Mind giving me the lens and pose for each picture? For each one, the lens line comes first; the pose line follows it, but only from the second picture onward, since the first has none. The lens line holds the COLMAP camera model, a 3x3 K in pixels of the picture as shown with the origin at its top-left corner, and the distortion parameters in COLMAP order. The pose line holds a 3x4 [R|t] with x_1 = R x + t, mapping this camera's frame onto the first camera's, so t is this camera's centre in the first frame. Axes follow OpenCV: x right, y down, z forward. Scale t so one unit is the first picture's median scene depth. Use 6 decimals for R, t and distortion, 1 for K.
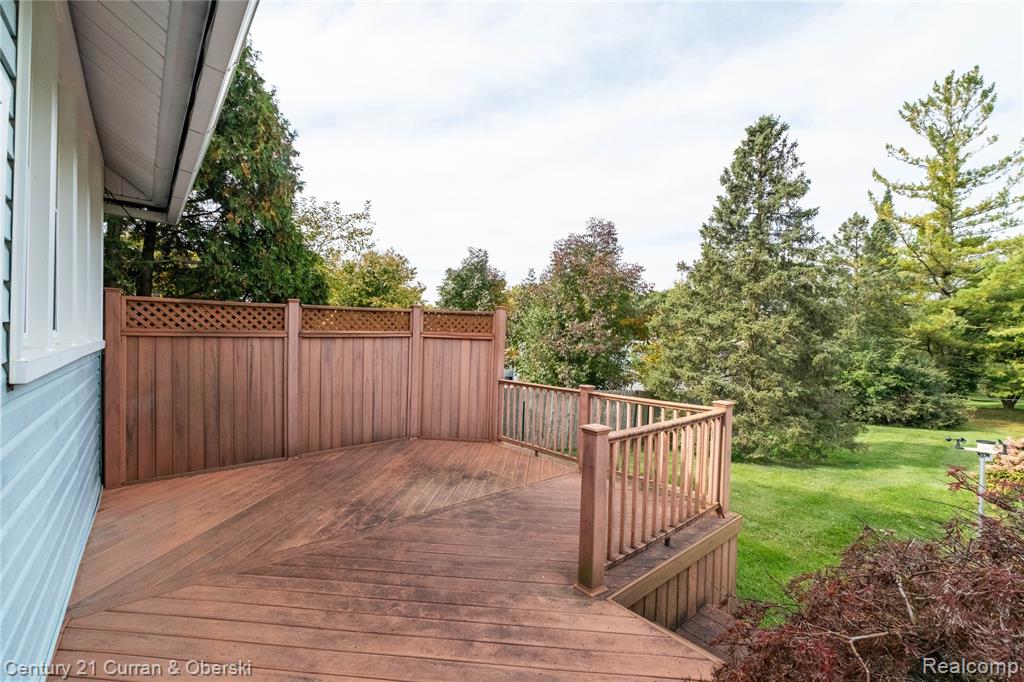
lens RADIAL K [[448.8, 0, 512.0], [0, 448.8, 341.0], [0, 0, 1]] dist [-0.012705, 0.000386]
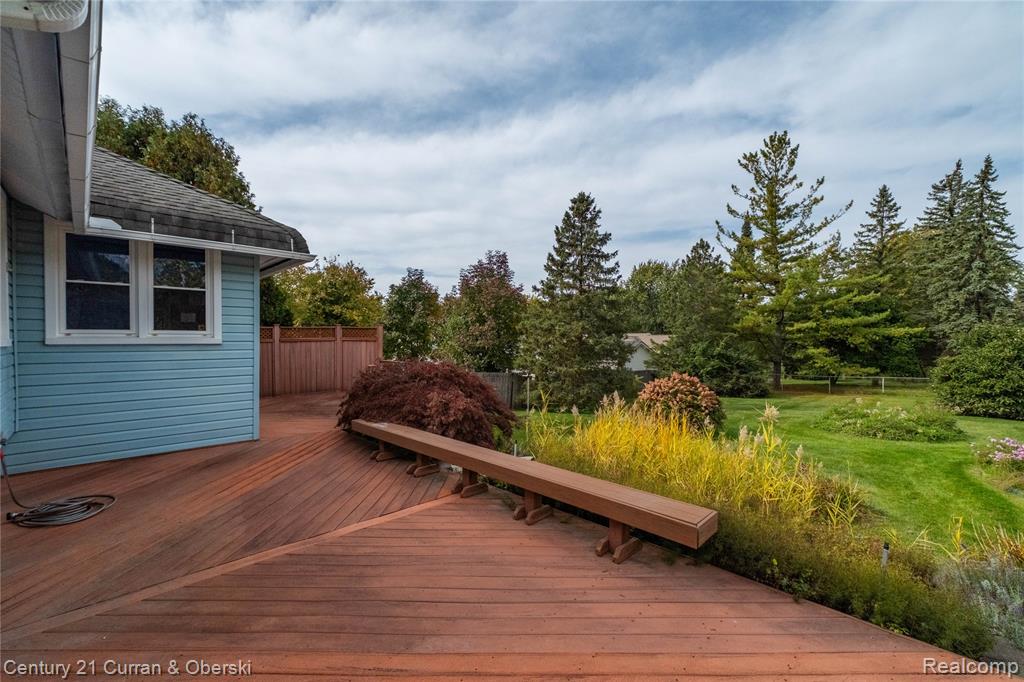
lens RADIAL K [[445.7, 0, 516.6], [0, 445.7, 345.2], [0, 0, 1]] dist [-0.044336, 0.000098]
pose [[0.997355, -0.021897, 0.069312, 0.140572], [0.021075, 0.999699, 0.012560, 0.001884], [-0.069566, -0.011066, 0.997516, -0.324291]]
